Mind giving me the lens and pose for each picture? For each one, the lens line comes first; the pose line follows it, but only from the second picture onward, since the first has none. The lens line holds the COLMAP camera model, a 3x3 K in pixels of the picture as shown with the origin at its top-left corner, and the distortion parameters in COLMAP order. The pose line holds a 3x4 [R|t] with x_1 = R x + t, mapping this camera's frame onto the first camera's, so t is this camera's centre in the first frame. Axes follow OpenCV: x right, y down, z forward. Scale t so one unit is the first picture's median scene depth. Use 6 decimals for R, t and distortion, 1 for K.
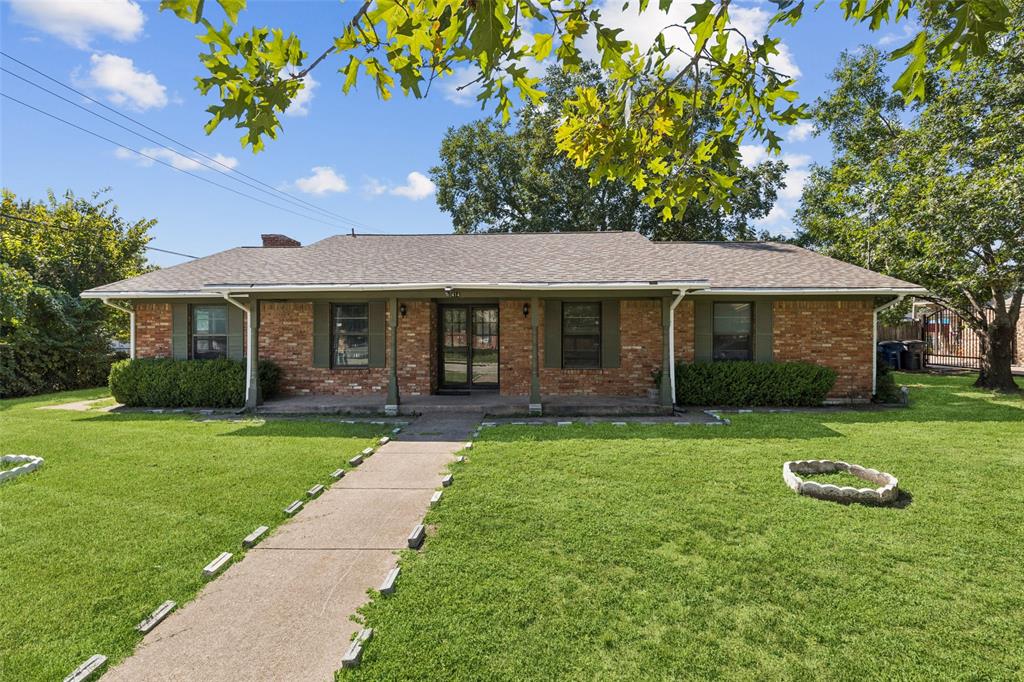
lens RADIAL K [[452.6, 0, 513.4], [0, 452.6, 339.7], [0, 0, 1]] dist [-0.001410, -0.000061]
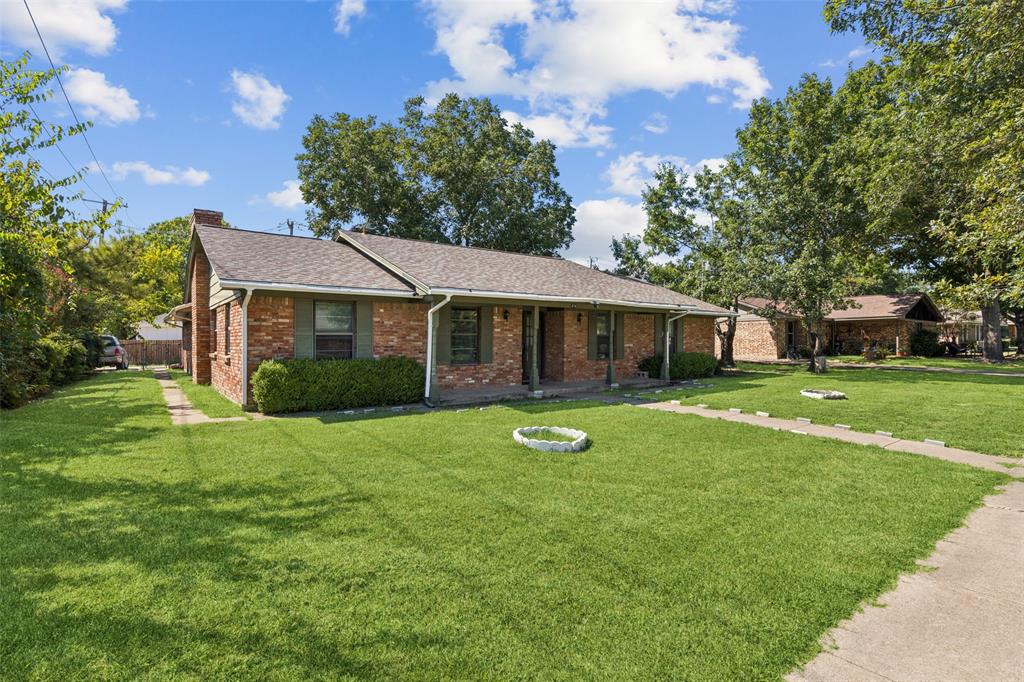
lens RADIAL K [[483.0, 0, 512.2], [0, 483.0, 340.1], [0, 0, 1]] dist [-0.001066, -0.000017]
pose [[0.781784, 0.003106, 0.623541, -1.015835], [0.000306, 0.999986, -0.005364, 0.008329], [-0.623549, 0.004384, 0.781772, -0.012864]]
